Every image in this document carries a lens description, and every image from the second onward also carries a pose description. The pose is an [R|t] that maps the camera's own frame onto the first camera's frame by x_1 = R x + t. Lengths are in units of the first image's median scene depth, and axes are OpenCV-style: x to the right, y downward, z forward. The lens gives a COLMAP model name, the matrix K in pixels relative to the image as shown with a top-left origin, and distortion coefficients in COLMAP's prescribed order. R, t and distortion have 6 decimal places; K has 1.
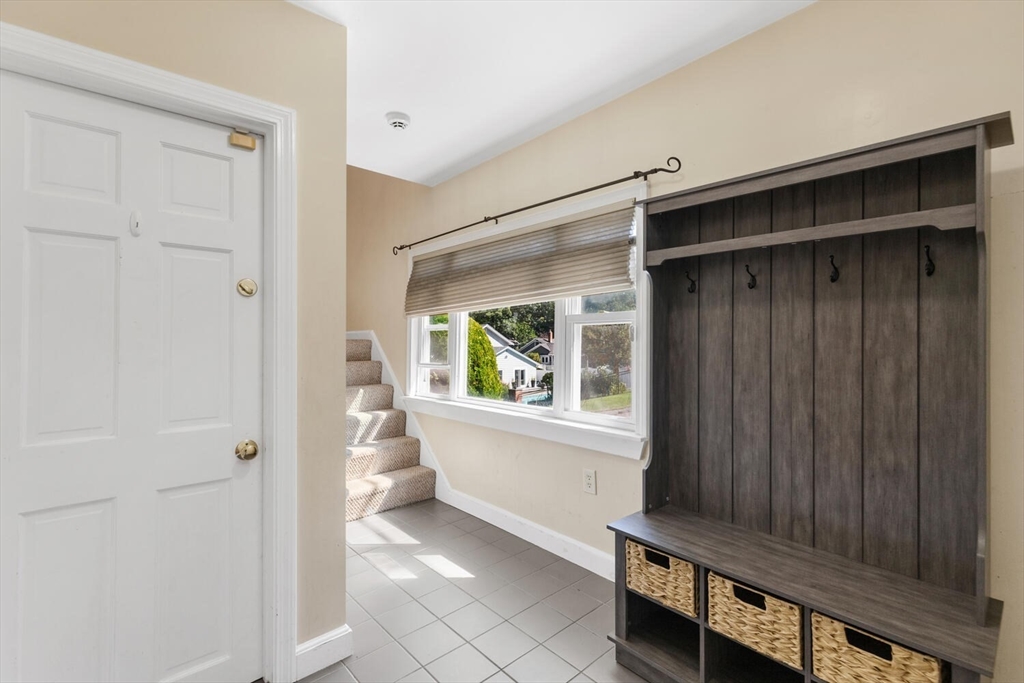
lens RADIAL K [[452.7, 0, 509.5], [0, 452.7, 330.8], [0, 0, 1]] dist [-0.000094, -0.000508]
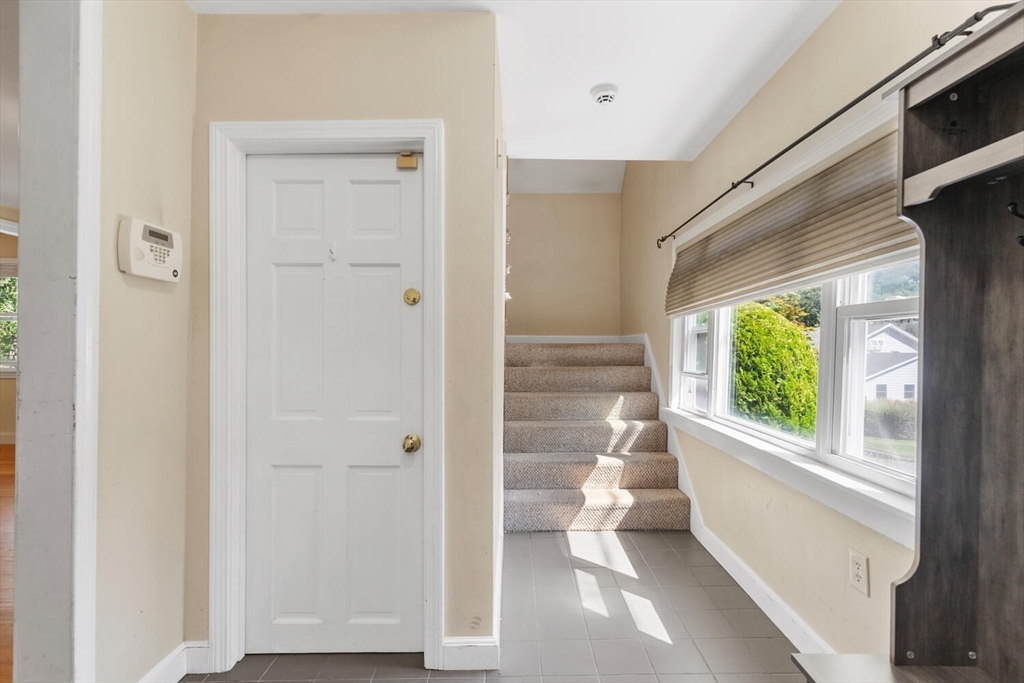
lens RADIAL K [[463.7, 0, 512.3], [0, 463.7, 346.6], [0, 0, 1]] dist [0.001448, -0.000992]
pose [[0.752538, 0.007228, -0.658510, 0.171819], [0.010934, 0.999665, 0.023467, 0.001274], [0.658458, -0.024860, 0.752206, 0.154362]]
